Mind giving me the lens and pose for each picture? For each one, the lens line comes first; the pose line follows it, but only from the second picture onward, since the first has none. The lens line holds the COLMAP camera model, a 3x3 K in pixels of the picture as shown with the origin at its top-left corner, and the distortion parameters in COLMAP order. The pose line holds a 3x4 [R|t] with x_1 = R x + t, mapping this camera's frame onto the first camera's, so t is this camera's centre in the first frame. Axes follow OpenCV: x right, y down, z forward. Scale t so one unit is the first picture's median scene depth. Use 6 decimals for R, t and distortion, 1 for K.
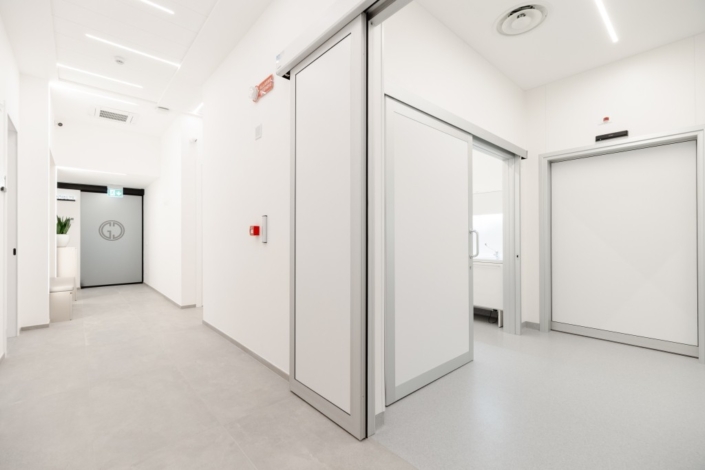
lens RADIAL K [[306.1, 0, 353.3], [0, 306.1, 237.2], [0, 0, 1]] dist [0.001202, -0.001999]
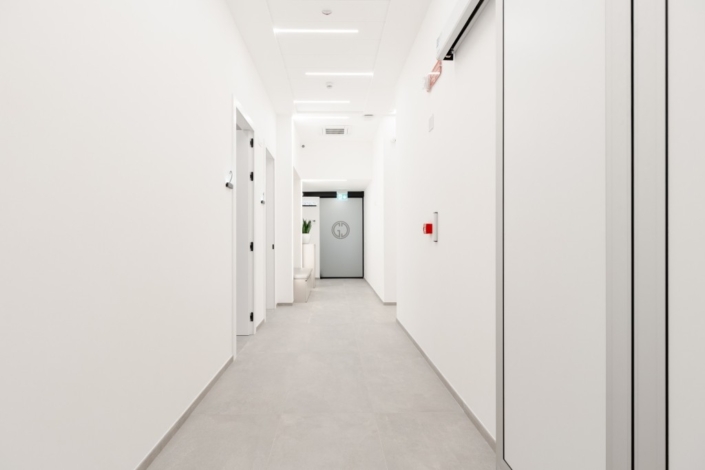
lens RADIAL K [[363.8, 0, 350.2], [0, 363.8, 235.2], [0, 0, 1]] dist [-0.004521, 0.000065]
pose [[0.753539, -0.004085, -0.657390, 0.170207], [0.004290, 0.999990, -0.001296, -0.000441], [0.657389, -0.001843, 0.753549, -0.000157]]
